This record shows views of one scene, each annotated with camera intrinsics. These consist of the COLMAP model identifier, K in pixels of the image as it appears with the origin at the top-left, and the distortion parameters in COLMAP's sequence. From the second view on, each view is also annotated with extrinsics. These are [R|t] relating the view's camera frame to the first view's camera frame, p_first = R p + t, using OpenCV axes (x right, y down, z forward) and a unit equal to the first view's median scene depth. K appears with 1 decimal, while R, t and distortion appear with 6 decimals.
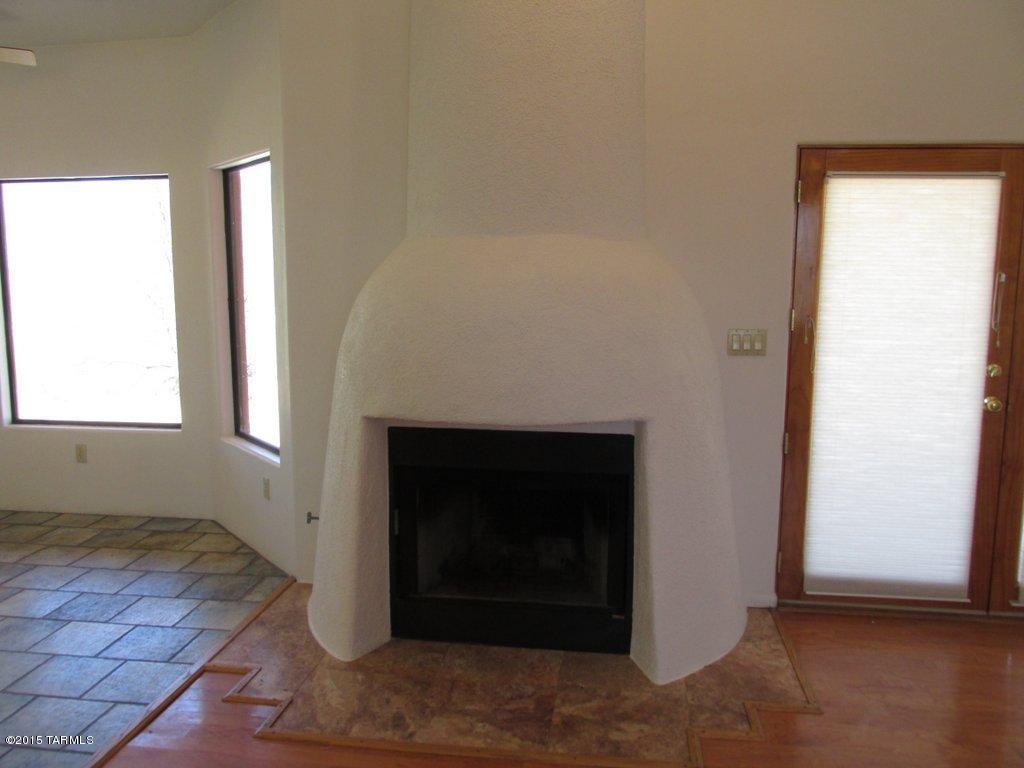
lens RADIAL K [[844.8, 0, 512.0], [0, 844.8, 384.0], [0, 0, 1]] dist [-0.036587, 0.003505]
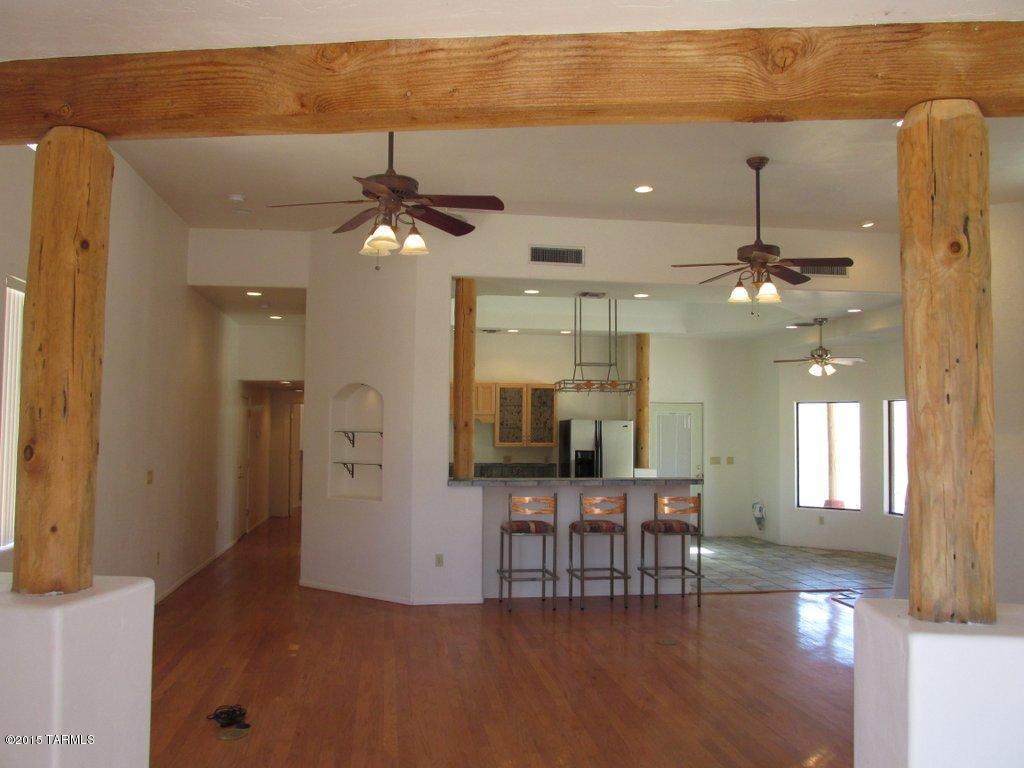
lens RADIAL K [[844.8, 0, 512.0], [0, 844.8, 384.0], [0, 0, 1]] dist [-0.036587, 0.003505]
pose [[0.280217, -0.047078, -0.958782, 1.736241], [-0.139463, 0.986203, -0.089184, 0.066823], [0.949752, 0.158706, 0.269785, -0.768864]]
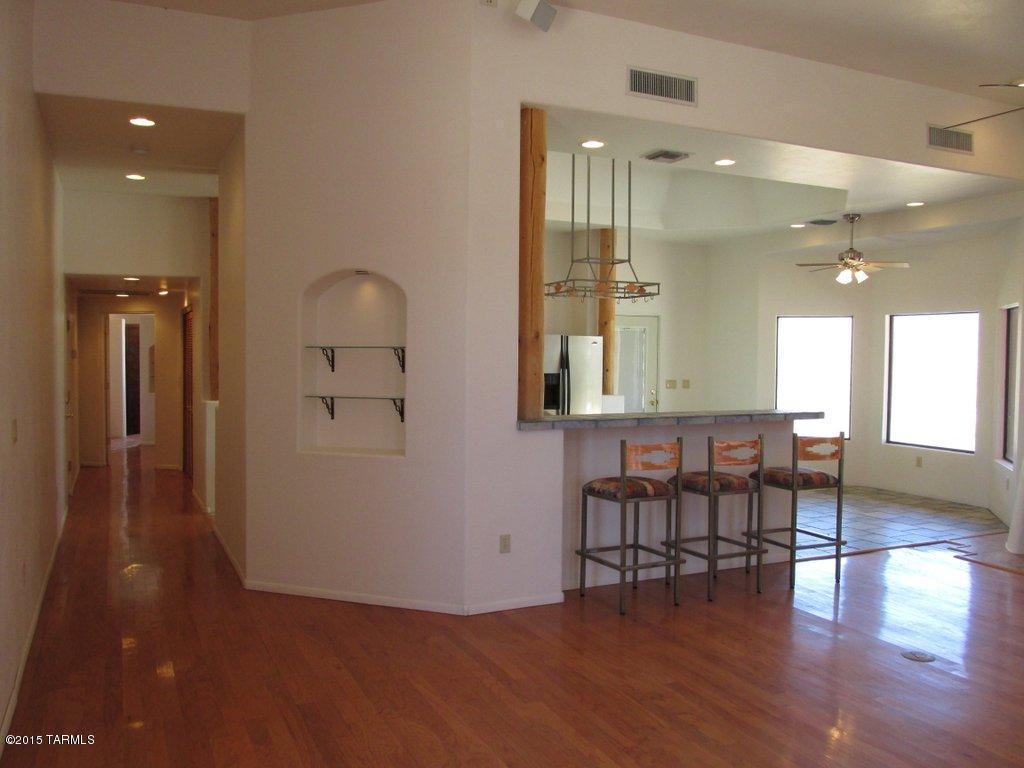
lens RADIAL K [[844.8, 0, 512.0], [0, 844.8, 384.0], [0, 0, 1]] dist [-0.036587, 0.003505]
pose [[0.545185, 0.037609, -0.837472, 0.755115], [-0.123642, 0.991675, -0.035956, 0.129862], [0.829148, 0.123150, 0.545296, -1.084770]]
